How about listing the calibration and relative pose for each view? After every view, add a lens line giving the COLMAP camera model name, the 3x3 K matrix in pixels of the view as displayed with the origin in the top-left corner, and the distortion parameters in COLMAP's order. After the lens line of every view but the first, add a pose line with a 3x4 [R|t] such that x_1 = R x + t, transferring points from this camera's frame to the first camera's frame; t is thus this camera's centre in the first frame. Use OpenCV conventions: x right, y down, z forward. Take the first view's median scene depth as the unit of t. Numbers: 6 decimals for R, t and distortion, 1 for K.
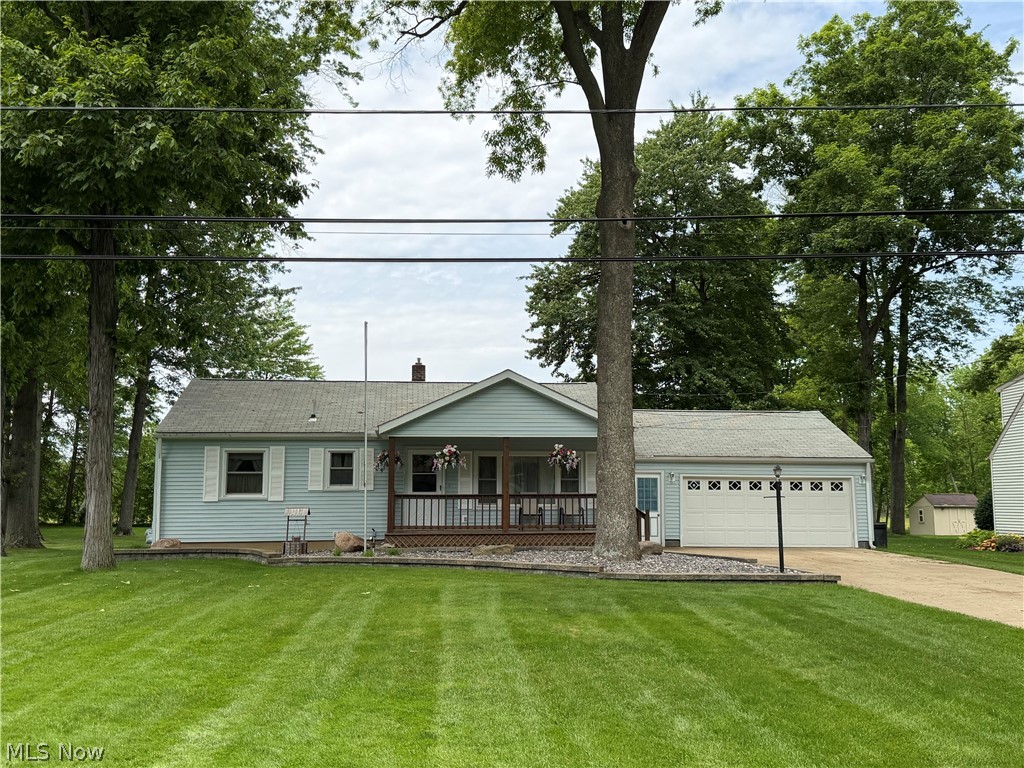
lens RADIAL K [[1074.1, 0, 512.0], [0, 1074.1, 384.0], [0, 0, 1]] dist [0.152304, -0.346303]
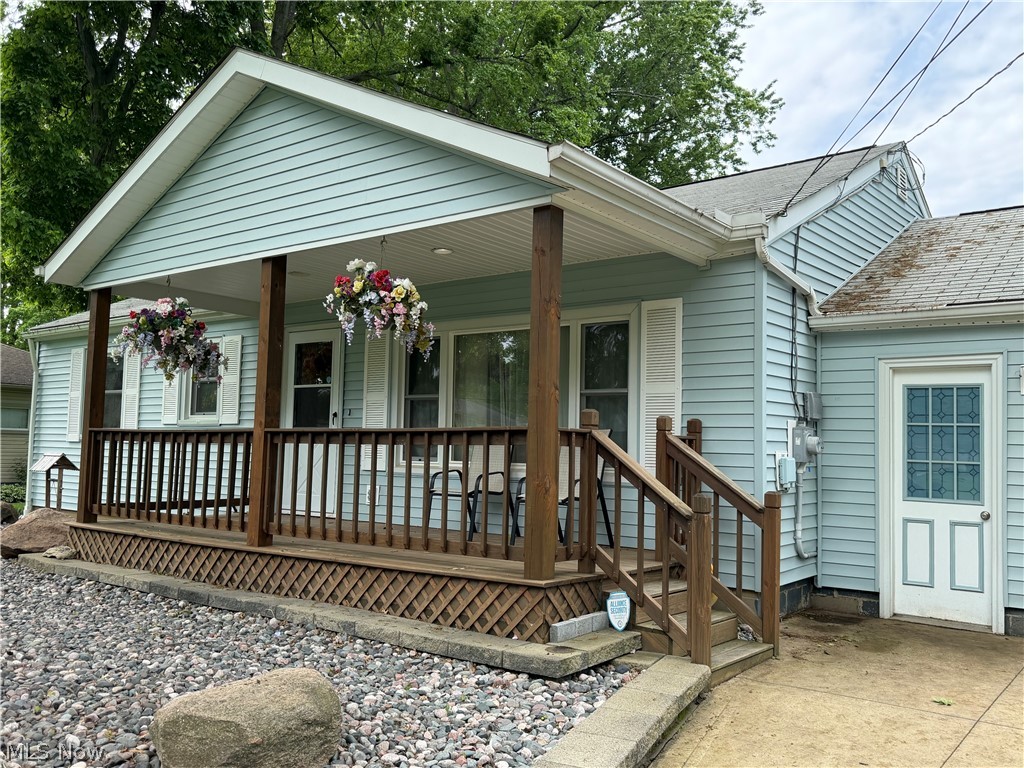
lens RADIAL K [[868.1, 0, 512.0], [0, 868.1, 384.0], [0, 0, 1]] dist [0.149056, -0.249847]
pose [[0.729948, -0.029772, -0.682854, 0.217606], [0.057403, 0.998192, 0.017842, 0.081612], [0.681088, -0.052222, 0.730337, 0.802379]]
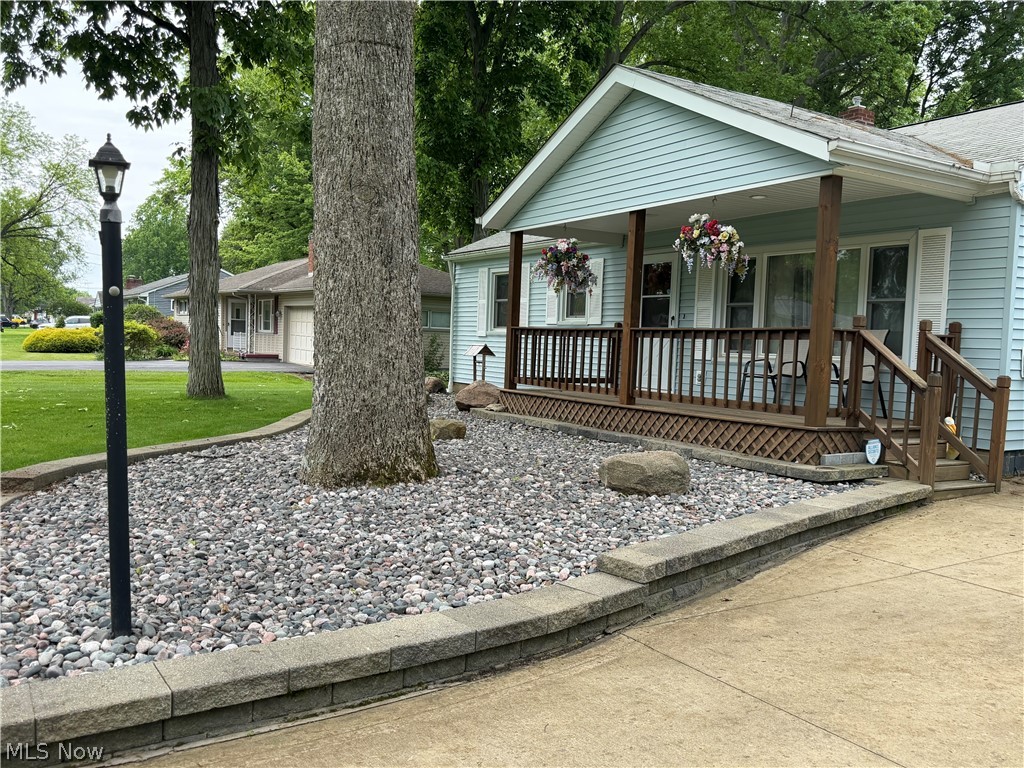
lens RADIAL K [[860.6, 0, 512.2], [0, 860.6, 388.9], [0, 0, 1]] dist [0.128015, -0.244295]
pose [[0.437298, 0.071536, -0.896467, 0.305189], [0.070370, 0.991053, 0.113410, 0.075250], [0.896559, -0.112678, 0.428352, 0.730409]]
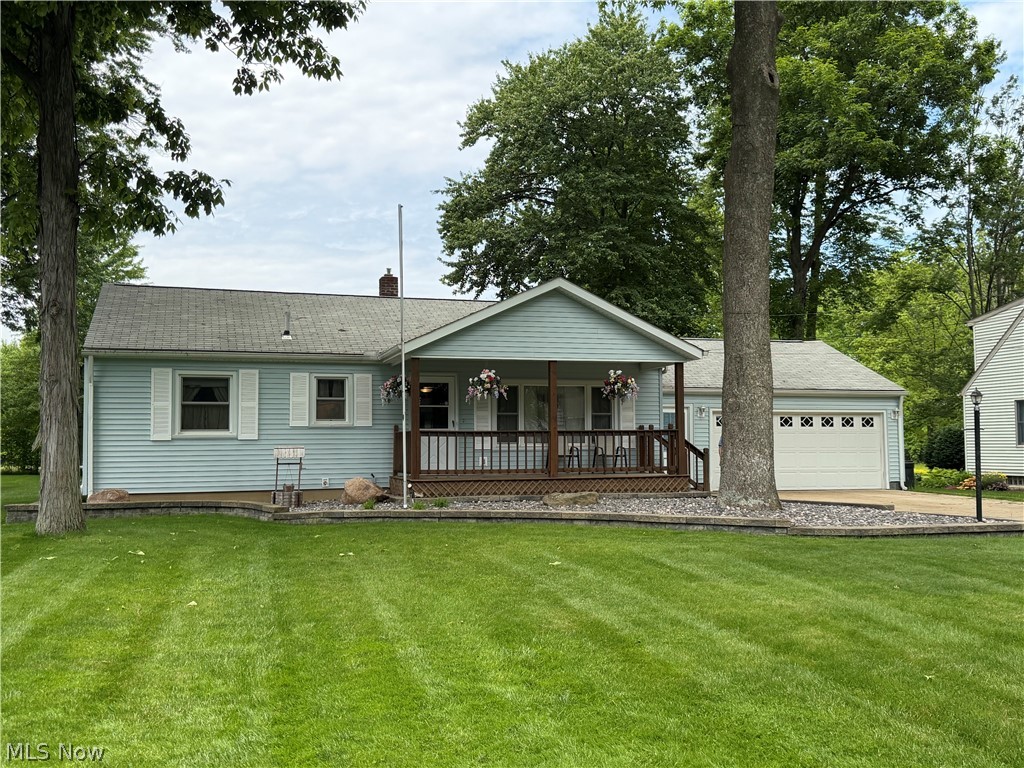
lens RADIAL K [[1052.8, 0, 514.8], [0, 1052.8, 399.8], [0, 0, 1]] dist [0.150763, -0.377698]
pose [[0.977901, 0.004730, 0.209015, -0.188287], [-0.018096, 0.997907, 0.062080, 0.028398], [-0.208284, -0.064490, 0.975940, 0.215904]]
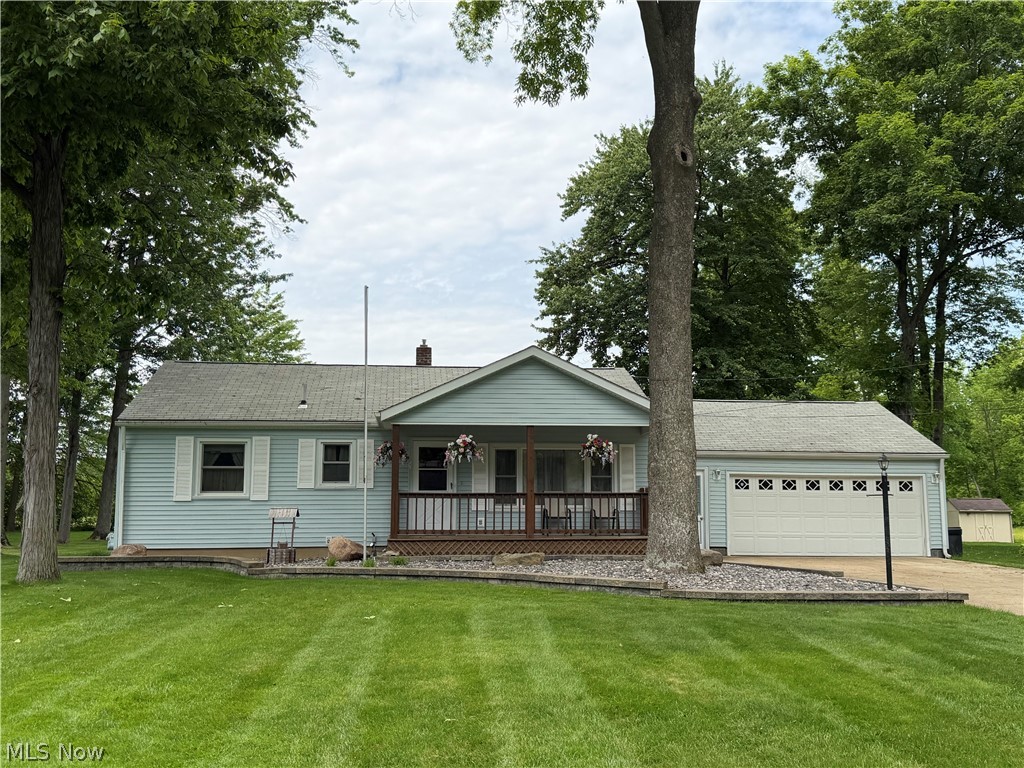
lens RADIAL K [[1059.8, 0, 506.6], [0, 1059.8, 385.6], [0, 0, 1]] dist [0.161820, -0.419519]
pose [[0.999988, 0.002936, 0.003868, -0.026076], [-0.002916, 0.999983, -0.005057, 0.020797], [-0.003883, 0.005045, 0.999980, 0.153098]]
